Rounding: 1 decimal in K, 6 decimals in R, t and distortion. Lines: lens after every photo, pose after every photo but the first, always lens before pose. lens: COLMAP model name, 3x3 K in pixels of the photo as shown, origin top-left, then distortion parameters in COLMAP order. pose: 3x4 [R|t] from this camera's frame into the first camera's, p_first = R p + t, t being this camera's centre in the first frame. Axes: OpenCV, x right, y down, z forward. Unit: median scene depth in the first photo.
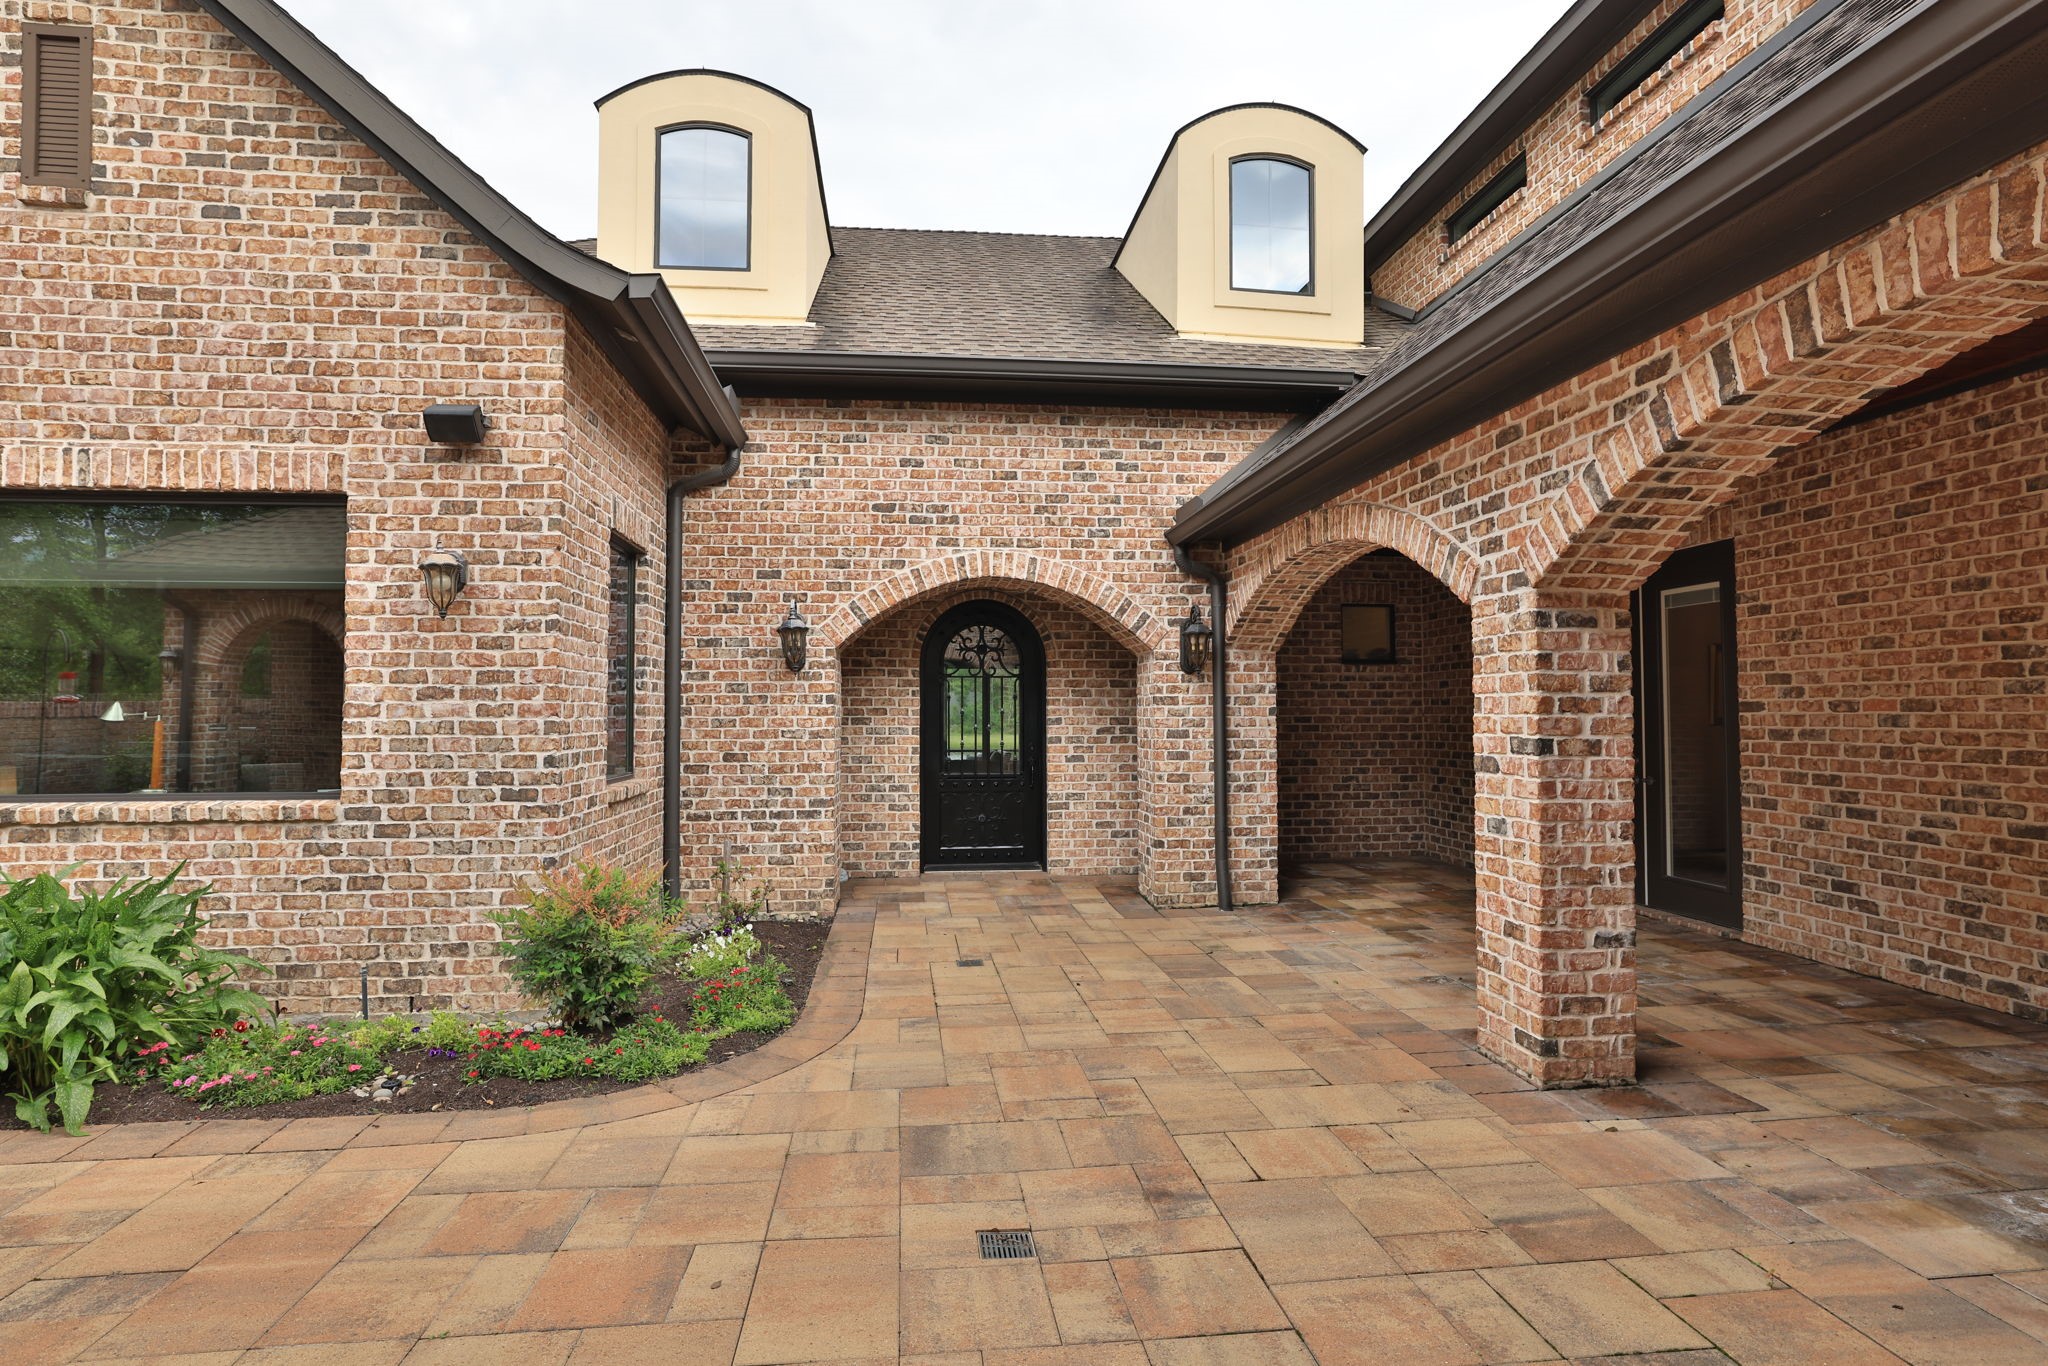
lens RADIAL K [[1014.9, 0, 1020.8], [0, 1014.9, 688.5], [0, 0, 1]] dist [-0.012552, -0.000761]
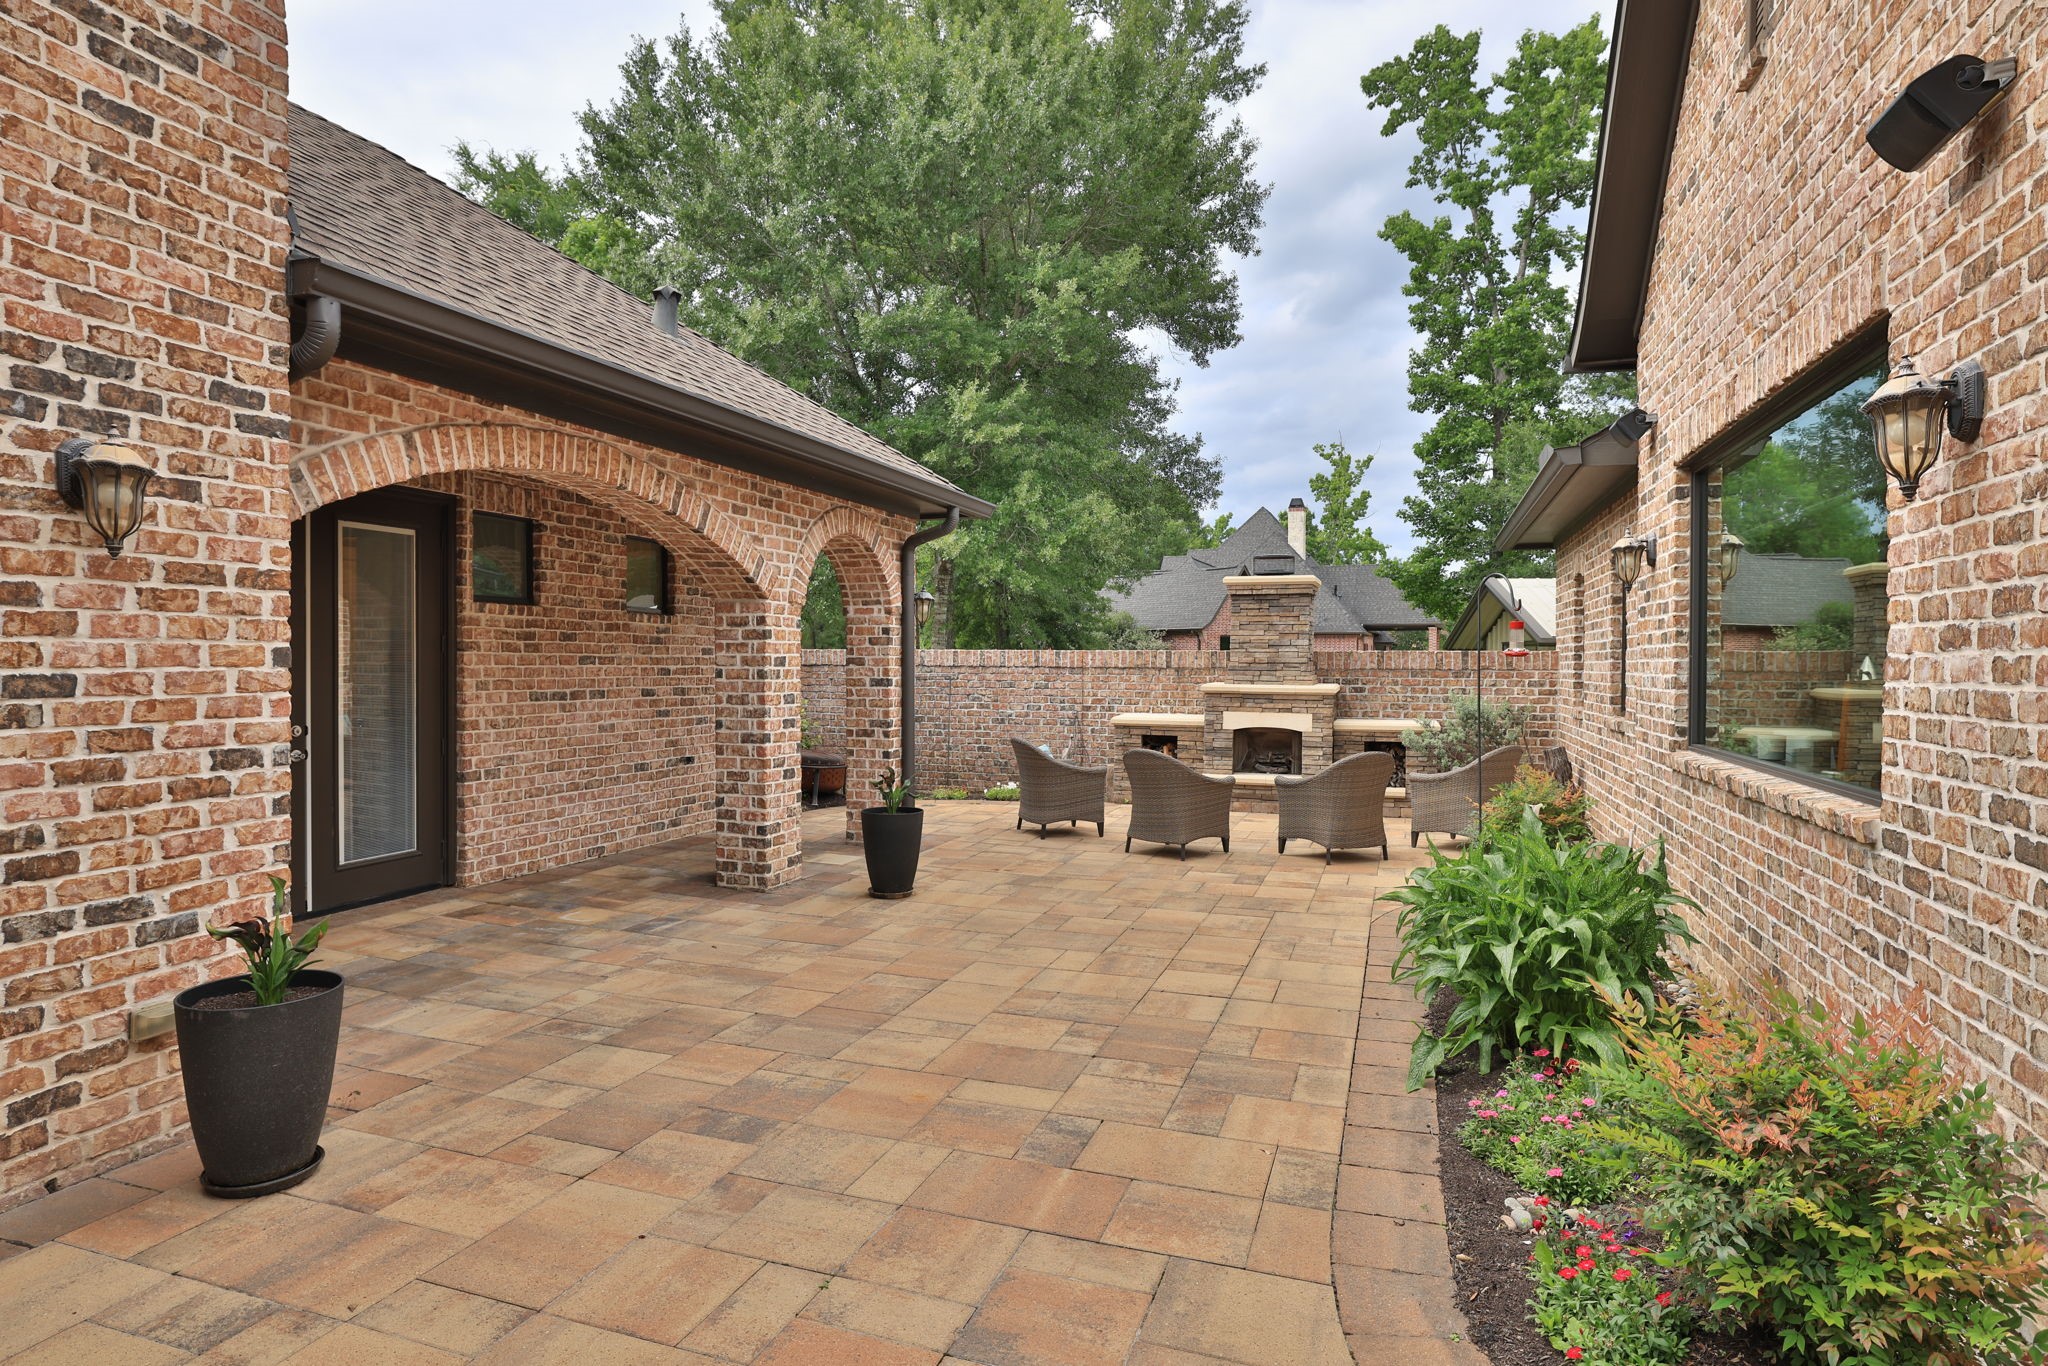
lens RADIAL K [[1109.7, 0, 1020.7], [0, 1109.7, 679.8], [0, 0, 1]] dist [-0.007905, 0.006665]
pose [[-0.447541, 0.013731, -0.894158, 0.220543], [0.020856, 0.999770, 0.004914, 0.019787], [0.894020, -0.016449, -0.447725, 1.130195]]
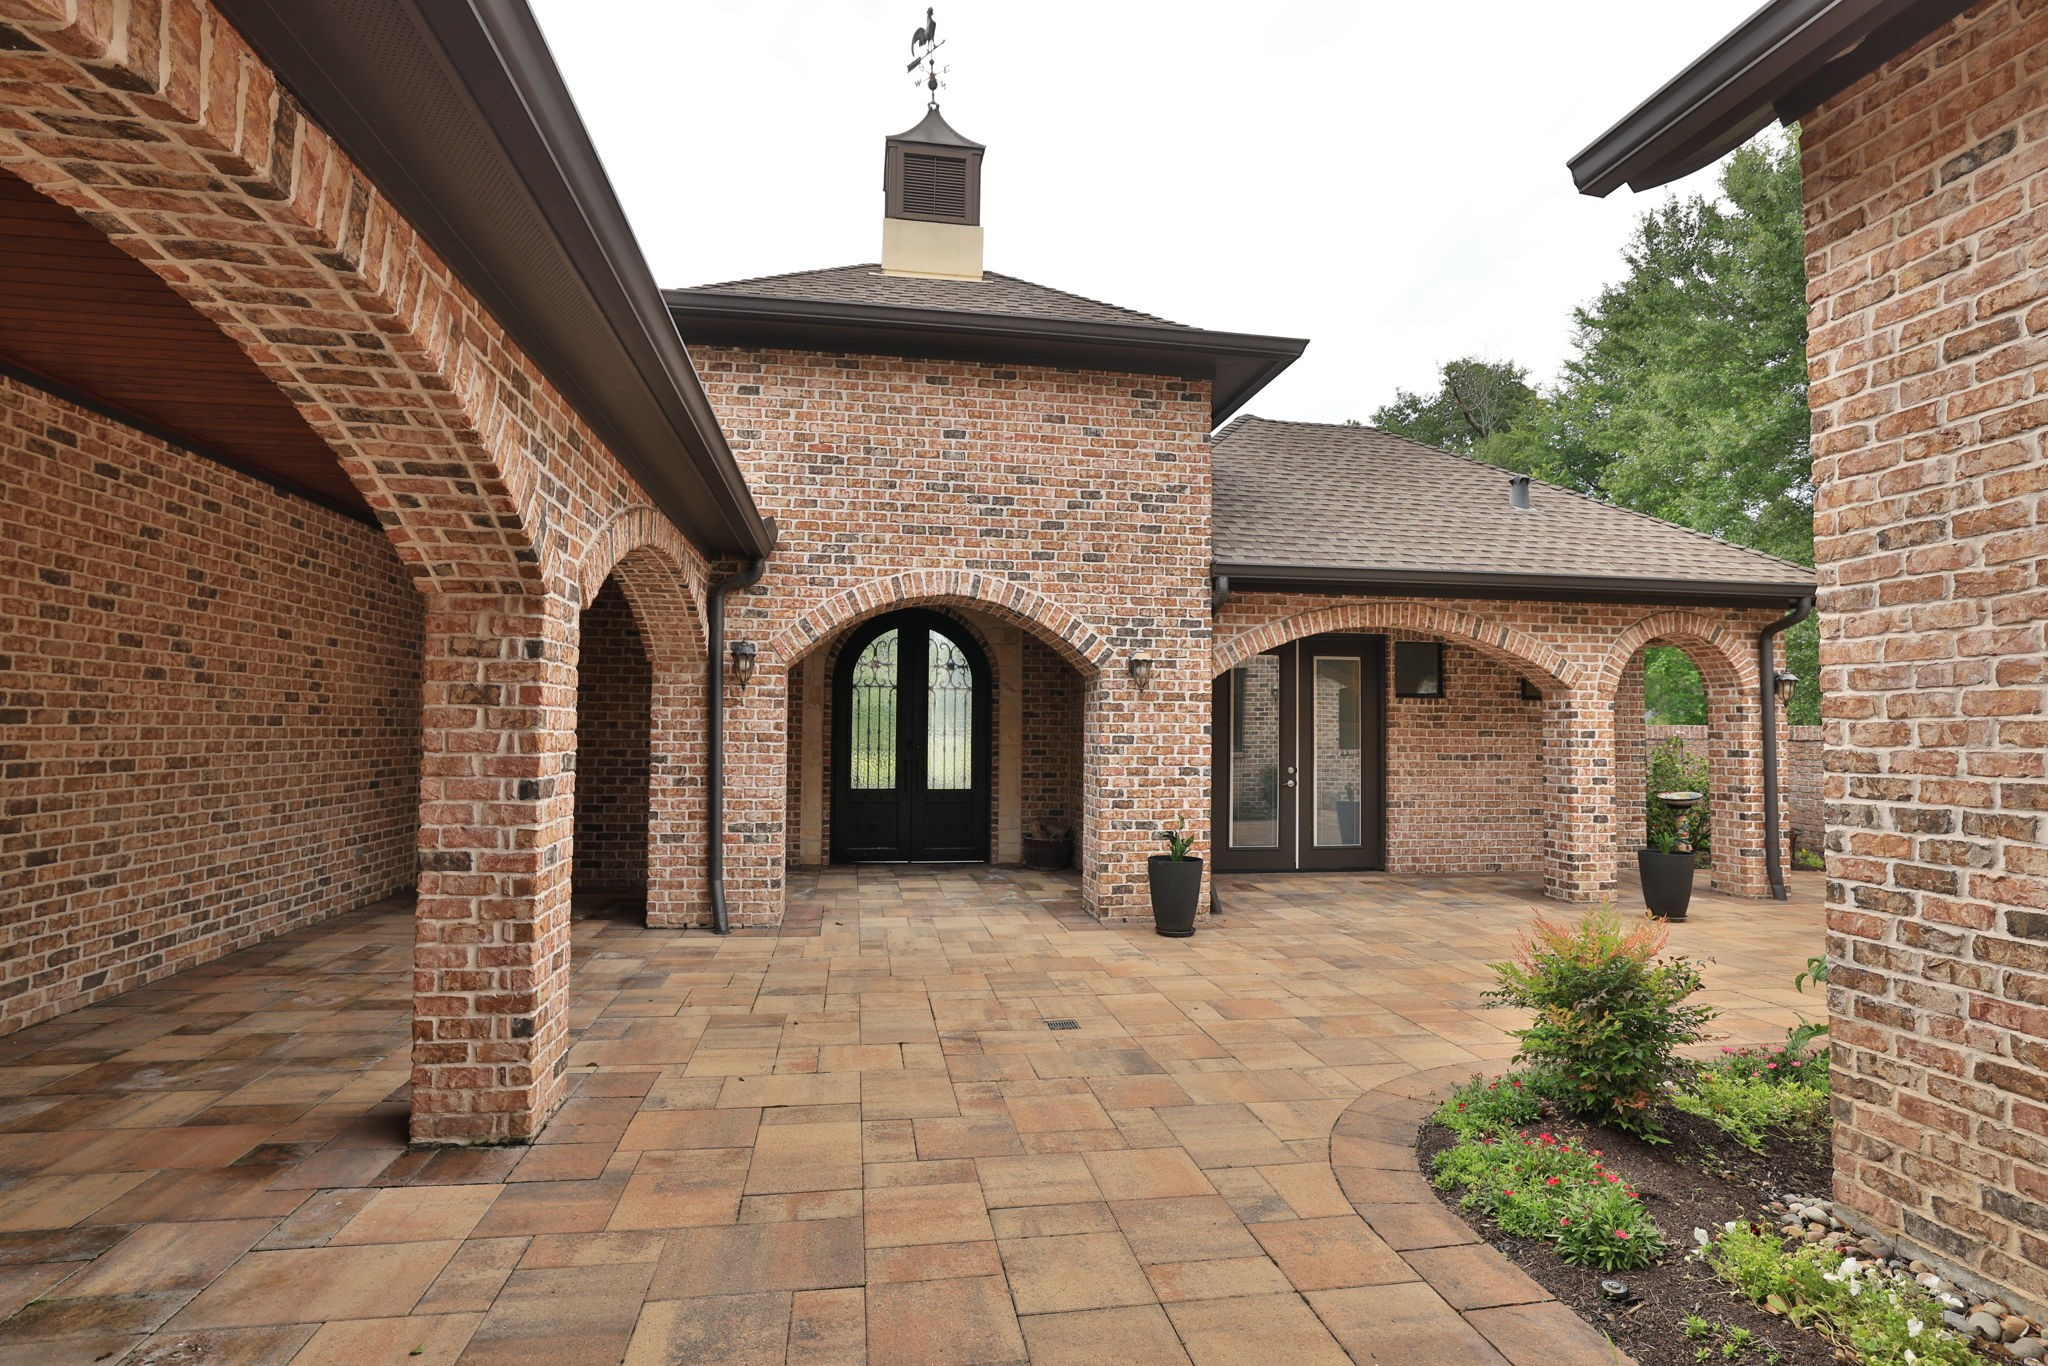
lens RADIAL K [[1014.9, 0, 1024.6], [0, 1014.9, 681.1], [0, 0, 1]] dist [-0.012552, -0.000761]
pose [[-0.998679, -0.010353, -0.050321, 0.120938], [-0.006445, 0.996993, -0.077224, 0.058235], [0.050969, -0.076797, -0.995743, 2.283143]]
